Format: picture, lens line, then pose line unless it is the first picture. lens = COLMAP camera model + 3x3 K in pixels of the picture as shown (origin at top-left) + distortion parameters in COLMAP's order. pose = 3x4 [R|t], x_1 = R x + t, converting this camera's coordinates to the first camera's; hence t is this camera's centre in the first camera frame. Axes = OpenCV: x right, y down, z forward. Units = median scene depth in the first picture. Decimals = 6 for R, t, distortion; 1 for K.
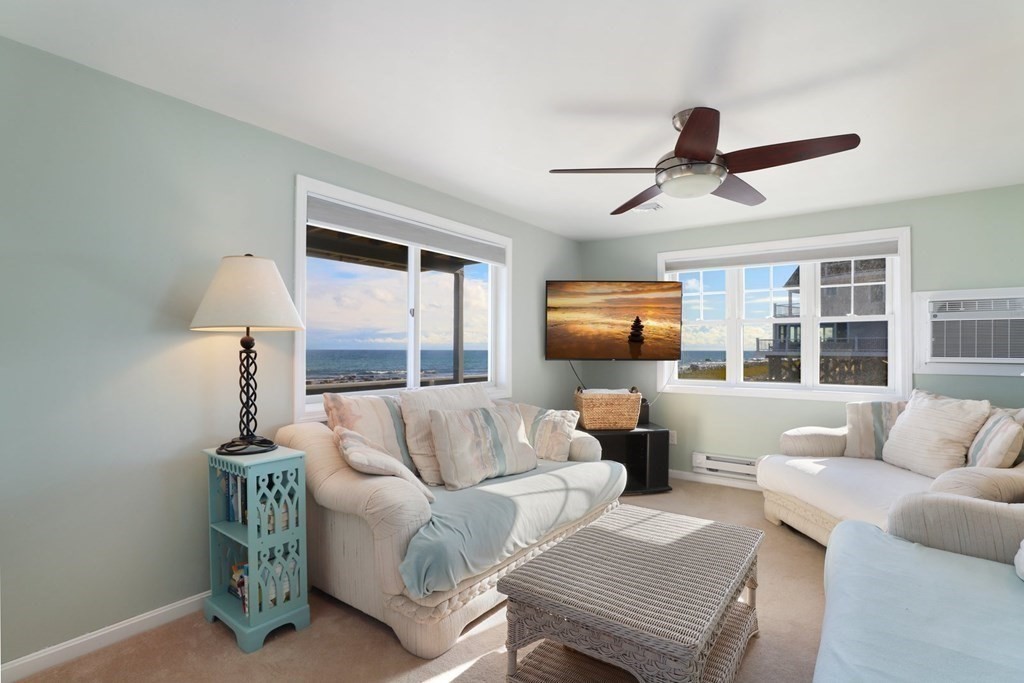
lens RADIAL K [[497.8, 0, 507.3], [0, 497.8, 344.6], [0, 0, 1]] dist [0.000718, -0.000451]
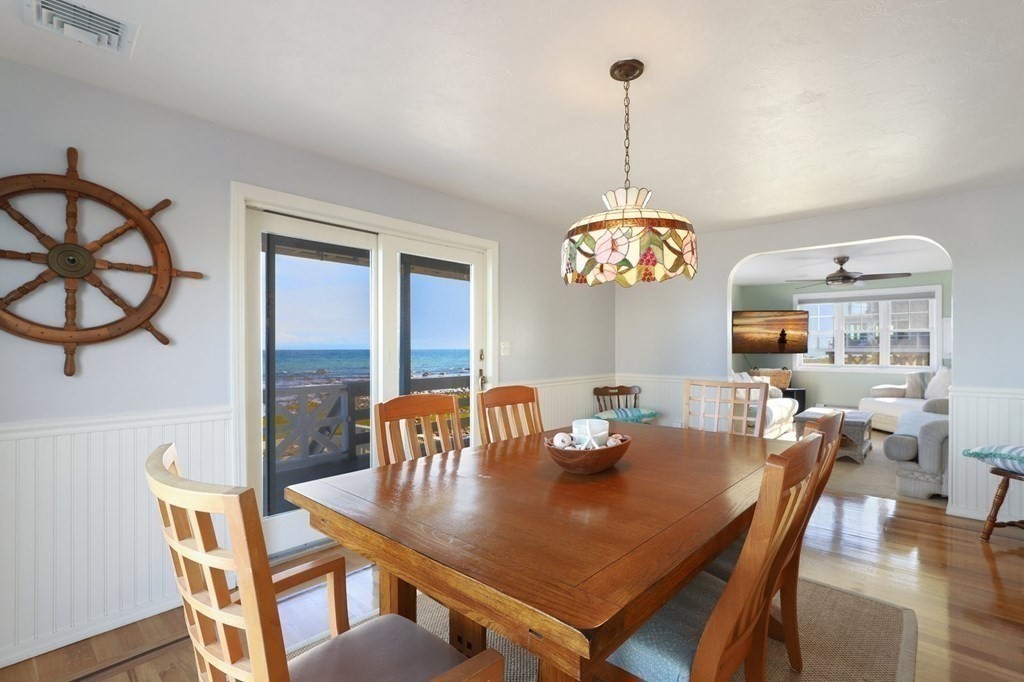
lens RADIAL K [[462.7, 0, 508.2], [0, 462.7, 346.2], [0, 0, 1]] dist [-0.003233, -0.000104]
pose [[0.992418, -0.003386, -0.122859, -0.674094], [0.004402, 0.999958, 0.008002, -0.013865], [0.122826, -0.008482, 0.992392, -1.029509]]
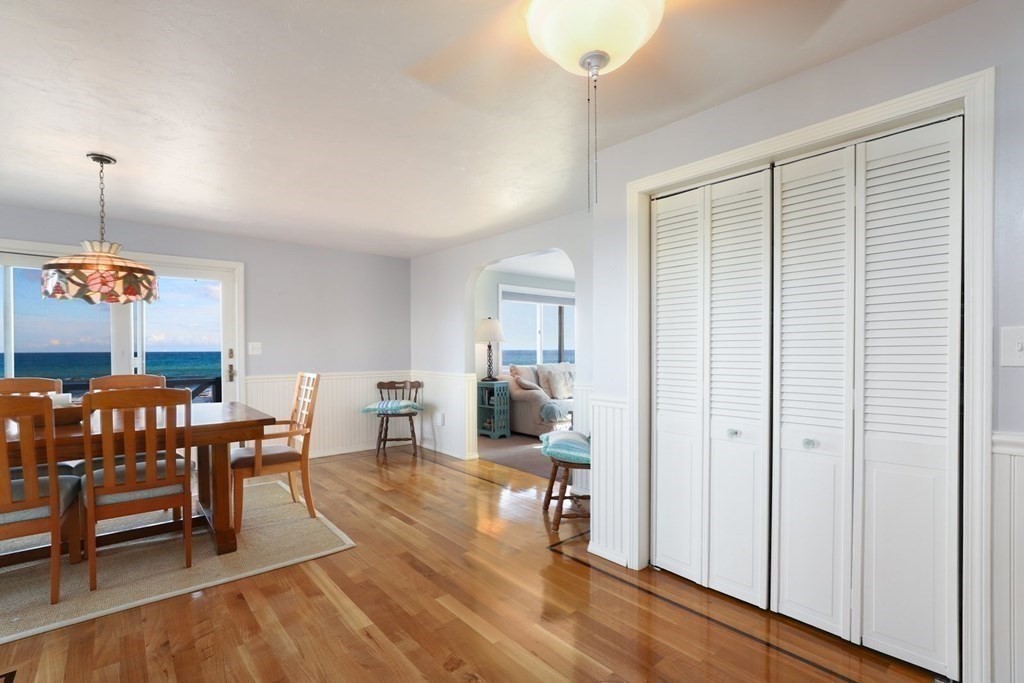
lens RADIAL K [[462.7, 0, 508.2], [0, 462.7, 346.7], [0, 0, 1]] dist [-0.003233, -0.000104]
pose [[0.975231, -0.005795, -0.221115, 0.138857], [0.006433, 0.999977, 0.002167, -0.003898], [0.221097, -0.003535, 0.975245, -1.103326]]
